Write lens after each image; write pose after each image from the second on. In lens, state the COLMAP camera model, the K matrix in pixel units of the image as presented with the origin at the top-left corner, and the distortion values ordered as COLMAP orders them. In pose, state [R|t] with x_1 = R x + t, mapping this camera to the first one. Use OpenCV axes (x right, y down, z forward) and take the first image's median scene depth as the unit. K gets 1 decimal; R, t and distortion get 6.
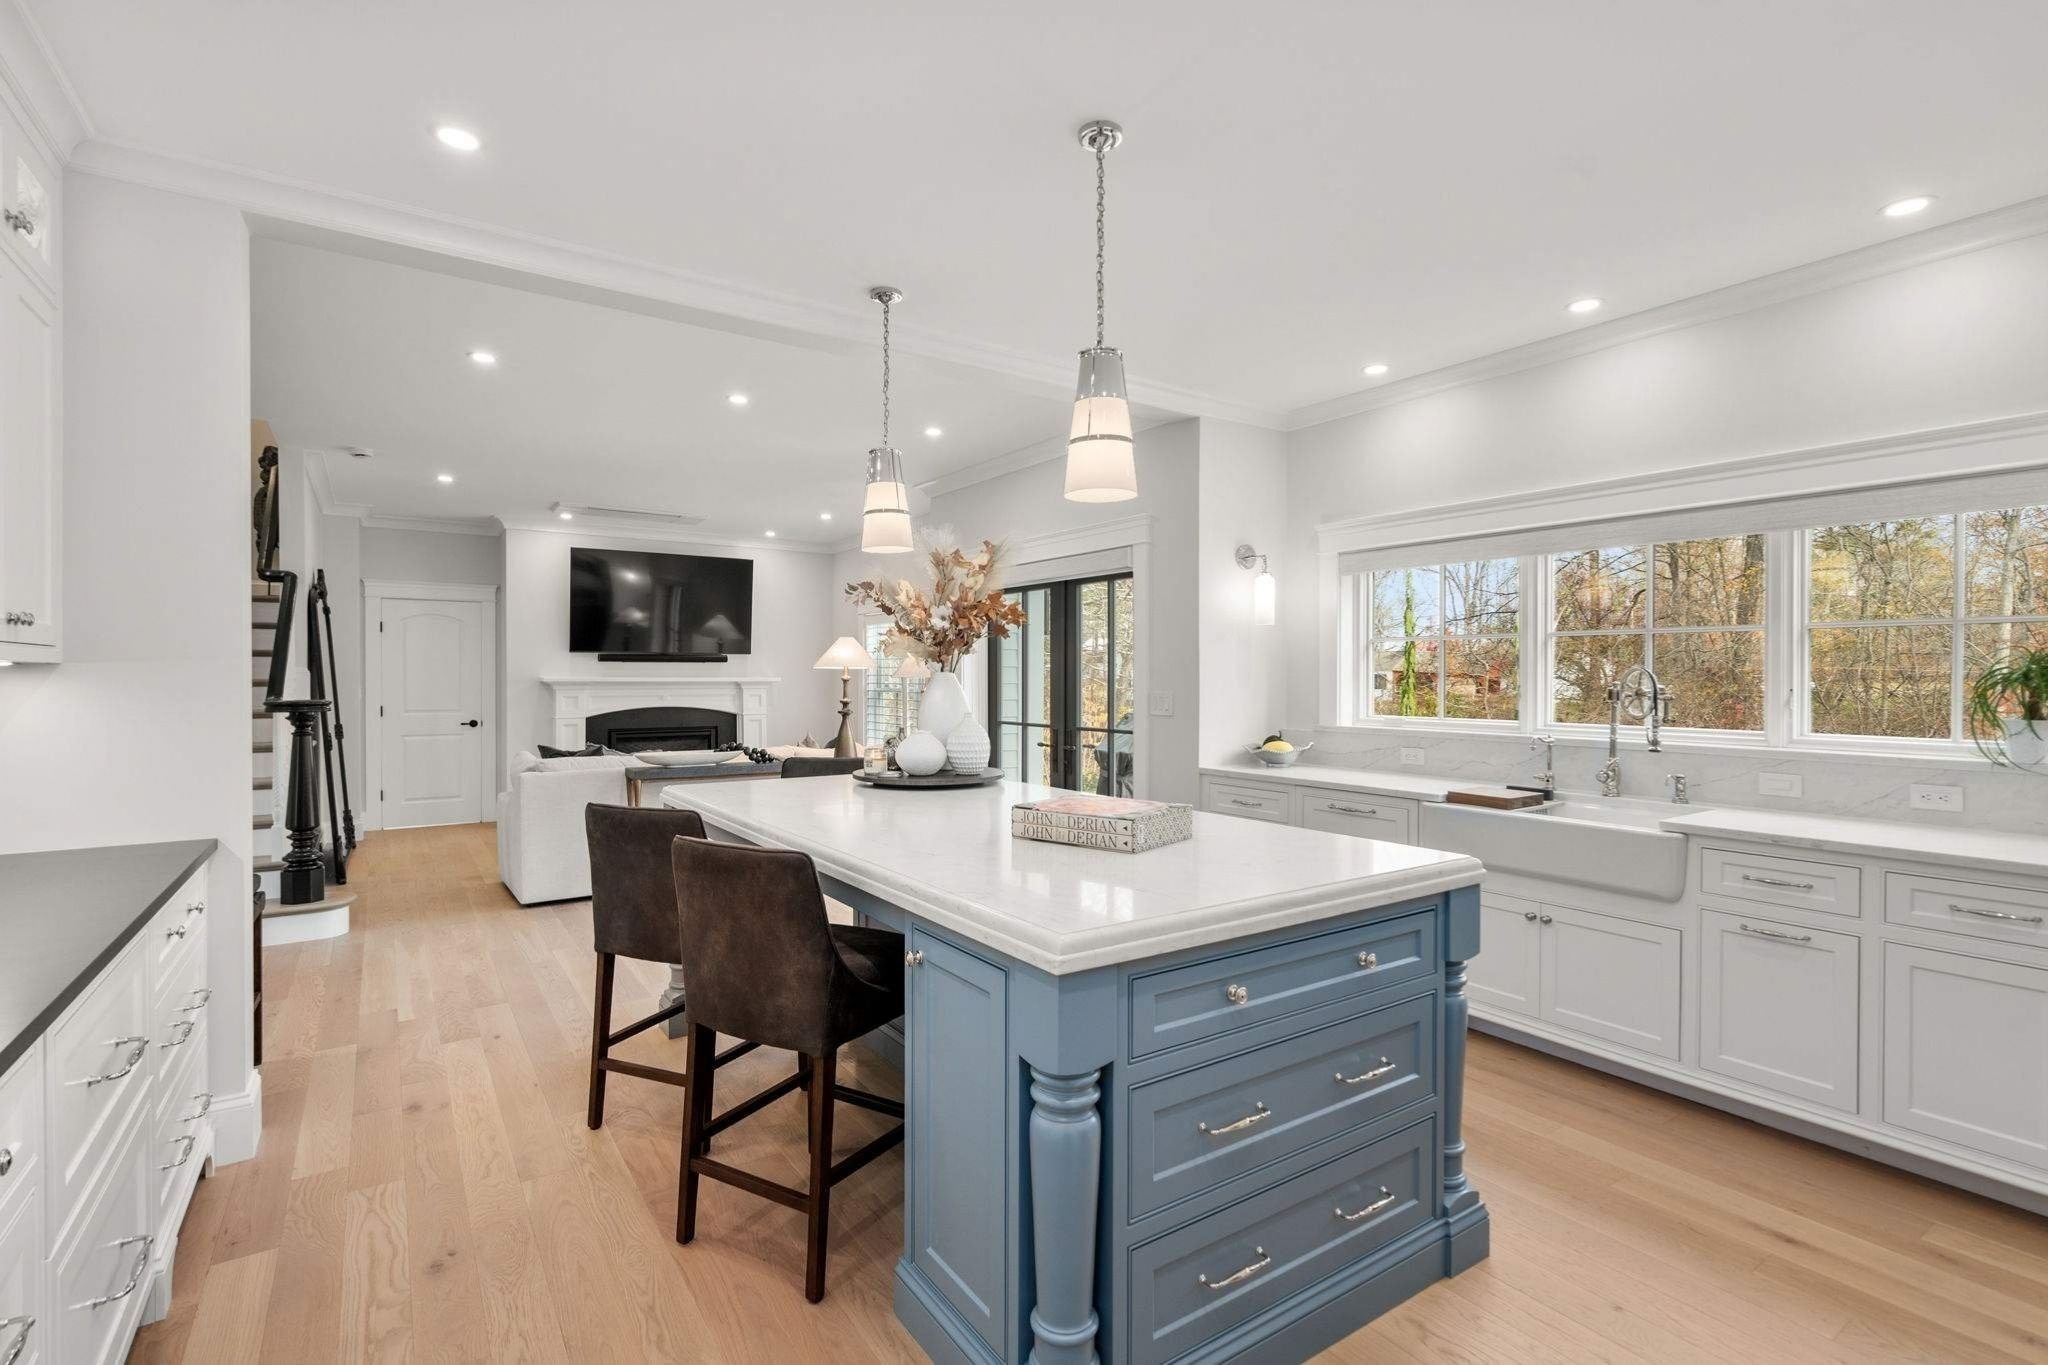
lens RADIAL K [[944.3, 0, 1017.7], [0, 944.3, 684.3], [0, 0, 1]] dist [-0.001203, -0.000424]
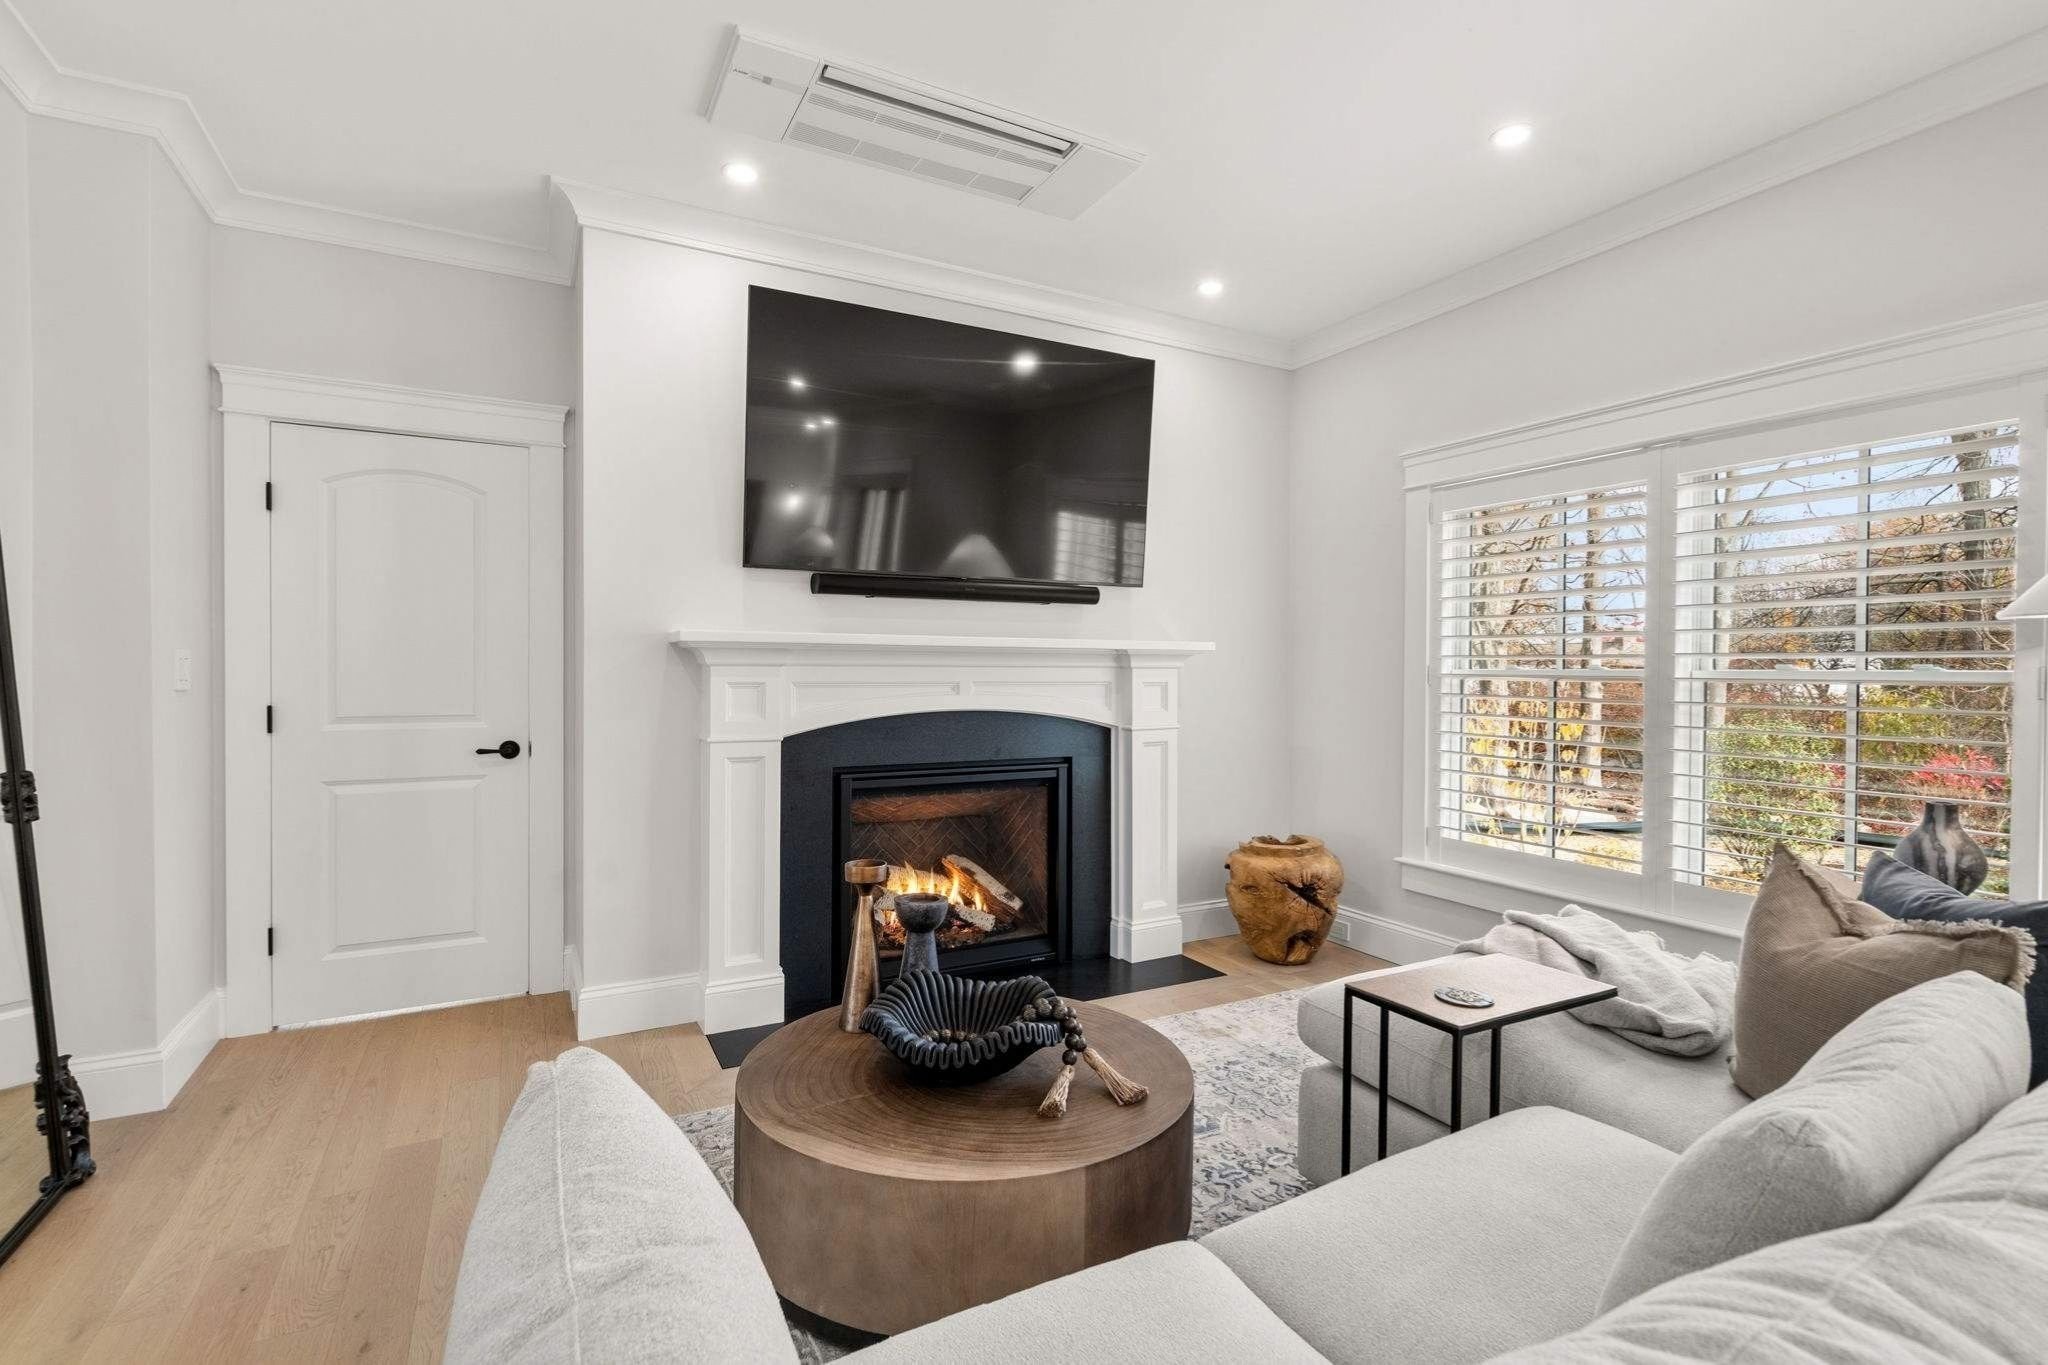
lens RADIAL K [[944.3, 0, 1027.0], [0, 944.3, 683.1], [0, 0, 1]] dist [-0.001203, -0.000424]
pose [[0.995127, 0.003511, -0.098537, -0.315691], [-0.003133, 0.999987, 0.003994, 0.010831], [0.098549, -0.003666, 0.995125, 0.617865]]
